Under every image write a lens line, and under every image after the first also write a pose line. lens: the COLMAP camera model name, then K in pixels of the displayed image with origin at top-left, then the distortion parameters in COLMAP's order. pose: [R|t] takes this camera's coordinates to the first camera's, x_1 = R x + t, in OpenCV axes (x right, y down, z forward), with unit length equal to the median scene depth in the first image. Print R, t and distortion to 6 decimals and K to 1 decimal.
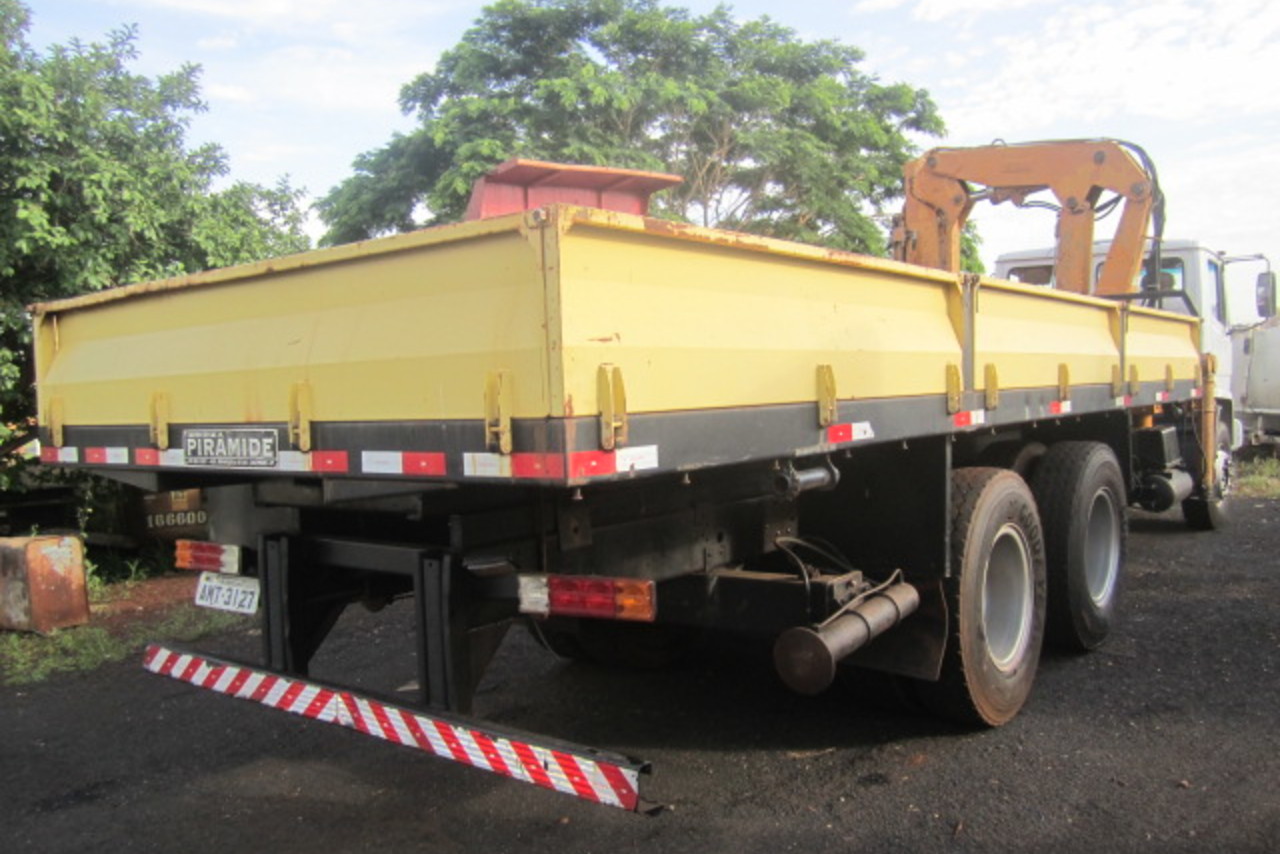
lens RADIAL K [[1083.6, 0, 640.0], [0, 1083.6, 427.0], [0, 0, 1]] dist [0.008259, 0.002551]
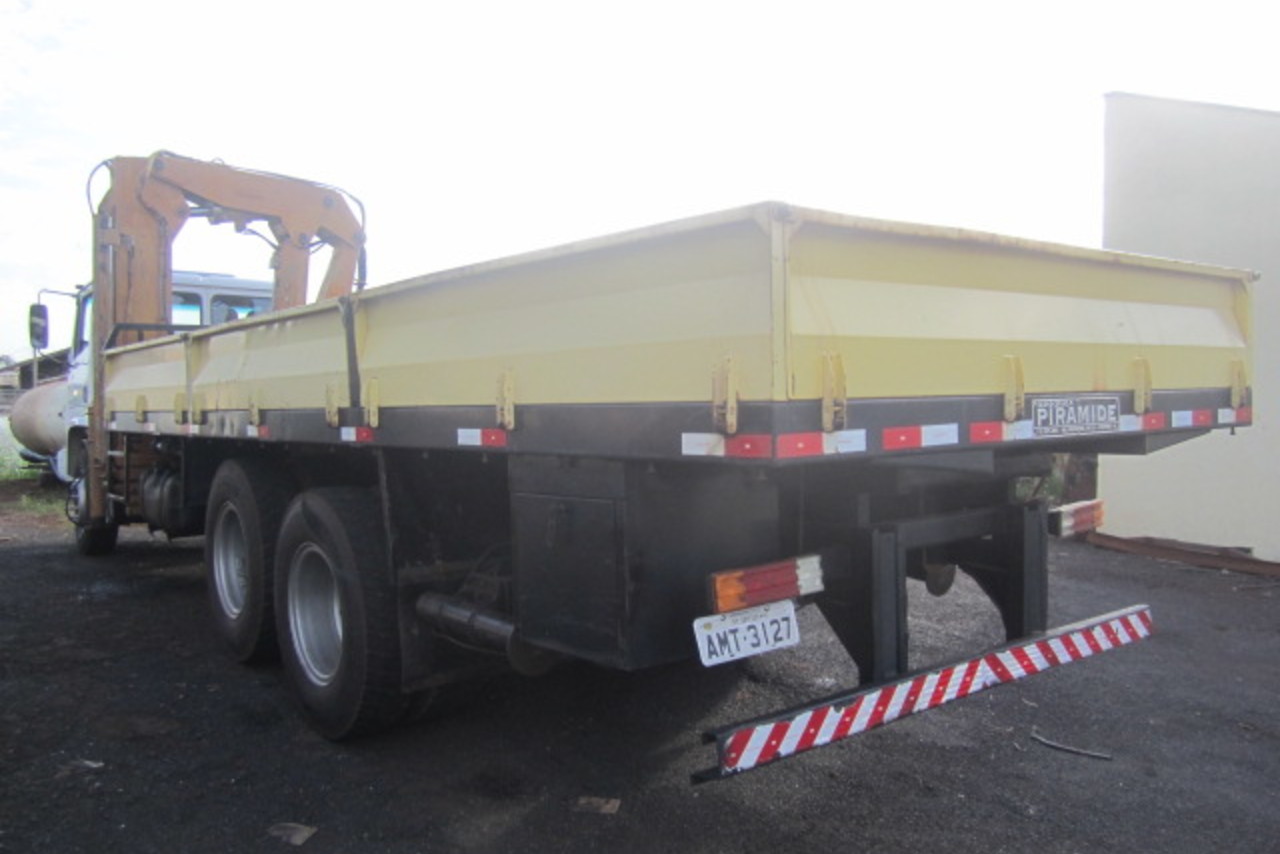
lens RADIAL K [[1027.5, 0, 640.0], [0, 1027.5, 427.0], [0, 0, 1]] dist [-0.086038, 0.000427]
pose [[0.217298, -0.000364, 0.976105, -1.316336], [0.042698, 0.999046, -0.009132, 0.019804], [-0.975171, 0.043662, 0.217107, 1.118566]]
